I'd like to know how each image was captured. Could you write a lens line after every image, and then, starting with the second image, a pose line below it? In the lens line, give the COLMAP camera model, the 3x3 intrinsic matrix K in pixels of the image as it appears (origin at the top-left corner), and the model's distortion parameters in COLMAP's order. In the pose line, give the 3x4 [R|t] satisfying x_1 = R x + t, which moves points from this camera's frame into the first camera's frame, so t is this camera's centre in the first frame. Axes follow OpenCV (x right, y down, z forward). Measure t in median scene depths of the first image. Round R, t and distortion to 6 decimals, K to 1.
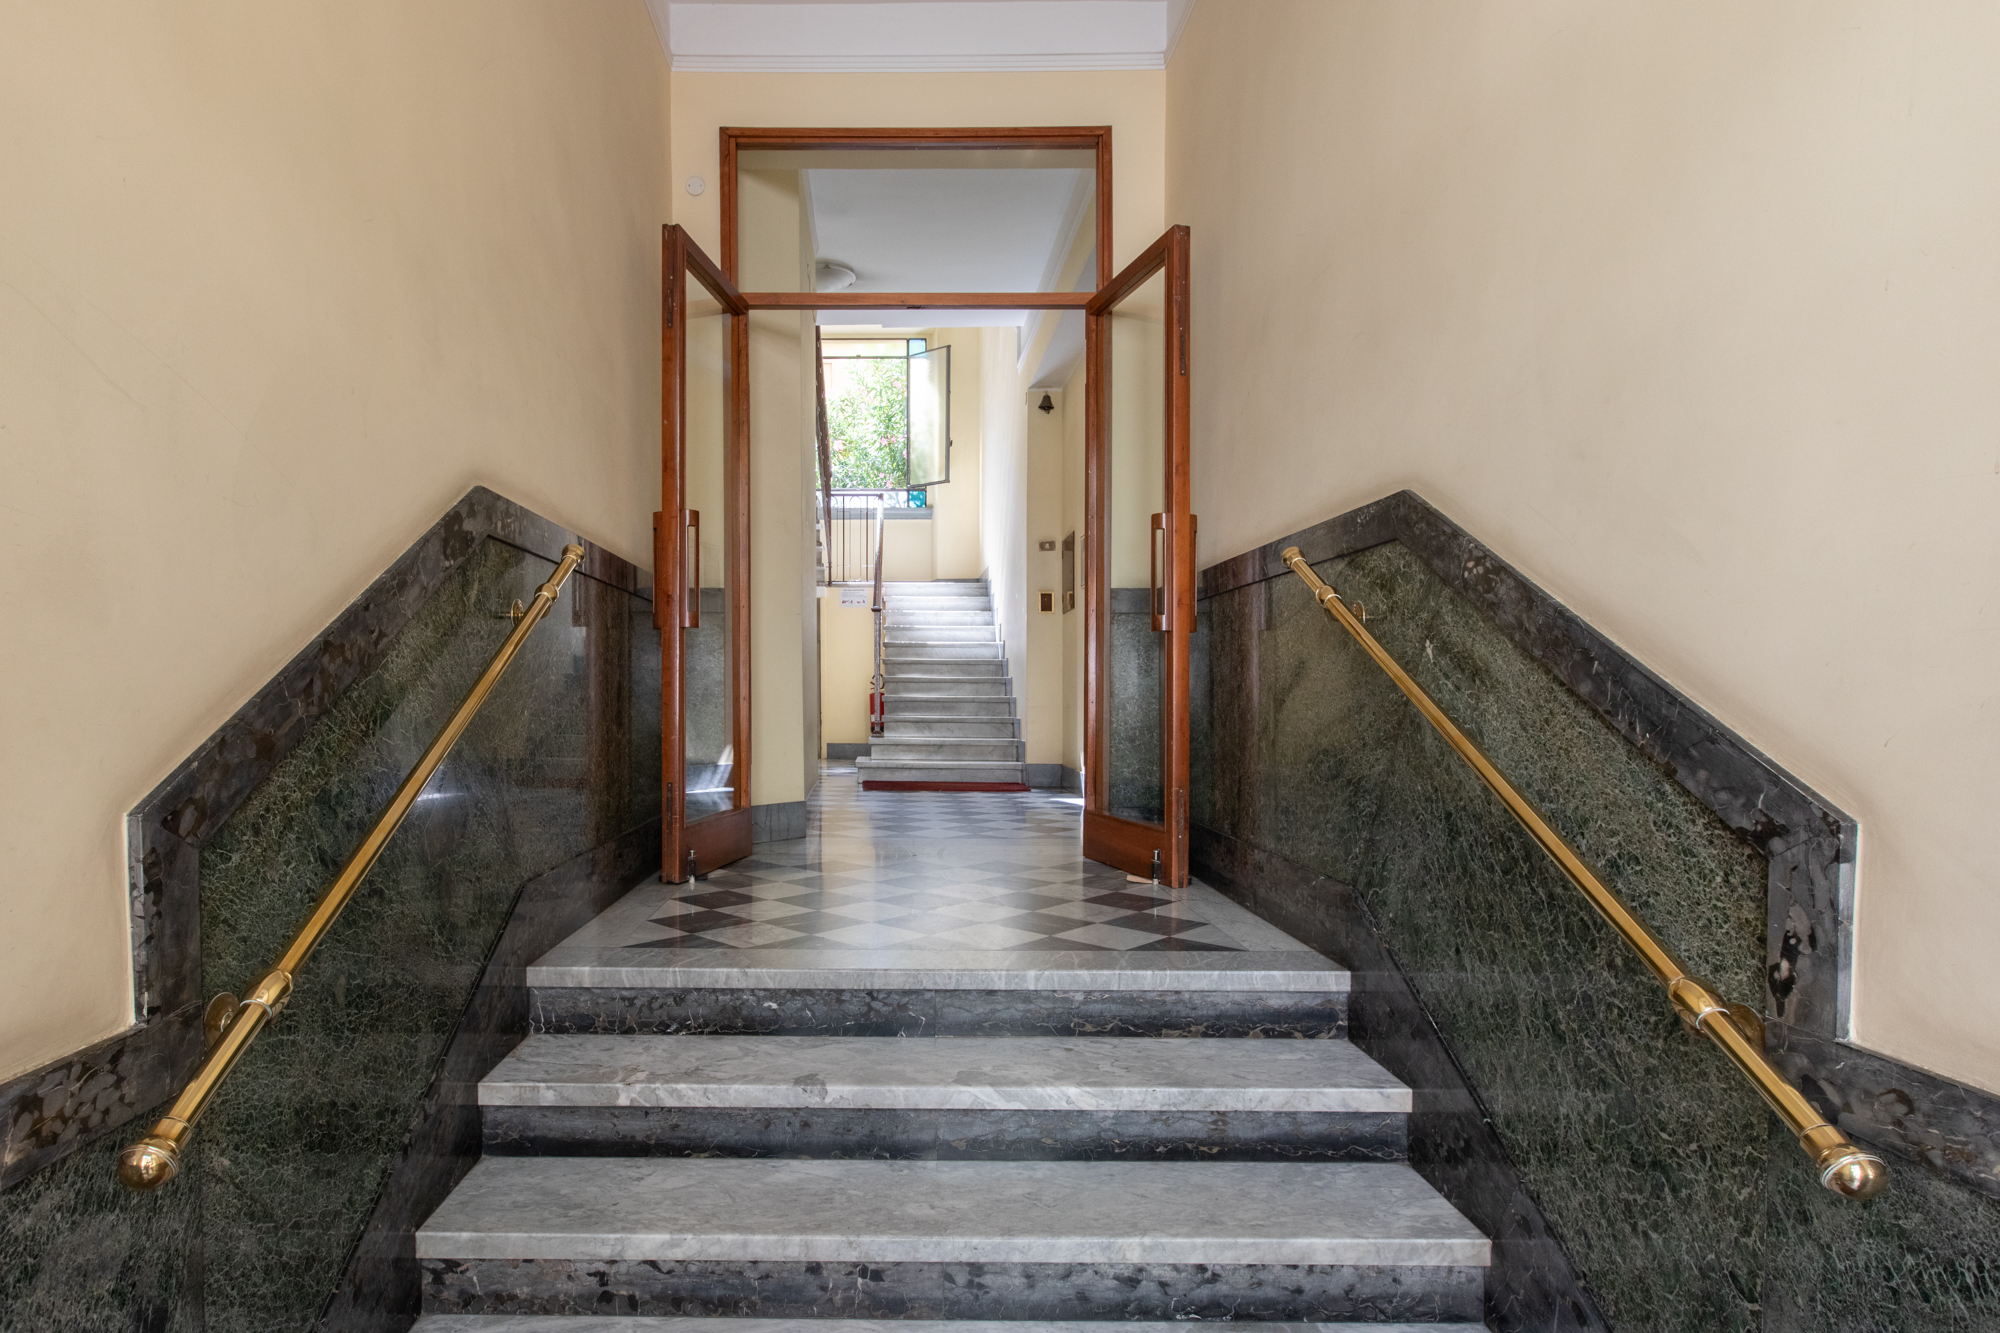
lens RADIAL K [[949.5, 0, 1010.3], [0, 949.5, 670.8], [0, 0, 1]] dist [-0.055931, 0.025115]
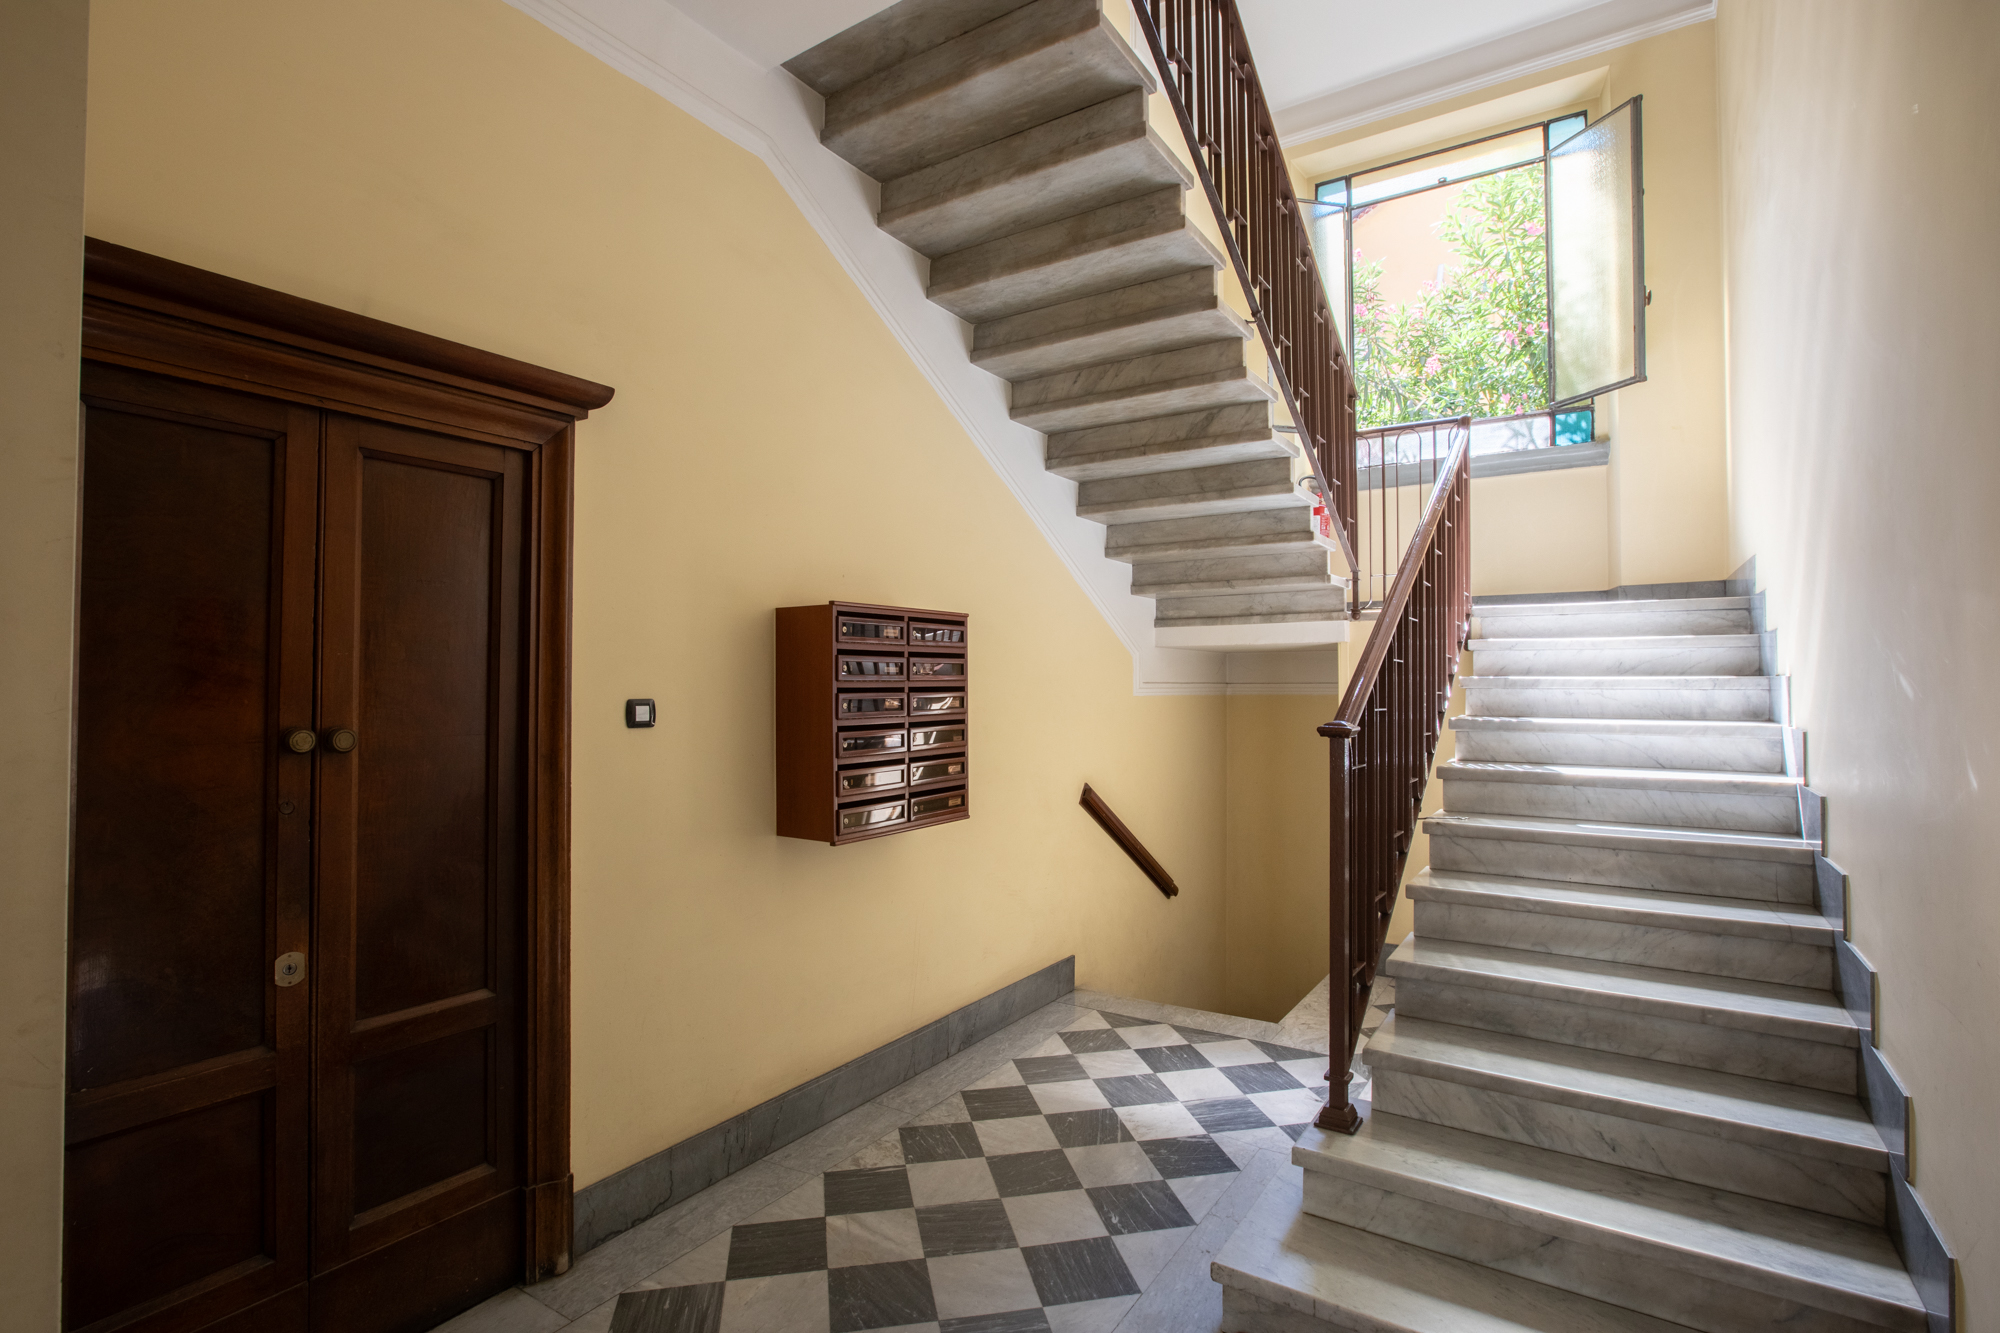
lens RADIAL K [[949.5, 0, 1010.3], [0, 949.5, 670.8], [0, 0, 1]] dist [-0.055931, 0.025115]
pose [[0.767248, -0.010468, -0.641265, -0.012667], [0.017350, 0.999840, 0.004438, -0.061680], [0.641115, -0.014531, 0.767307, 0.437877]]
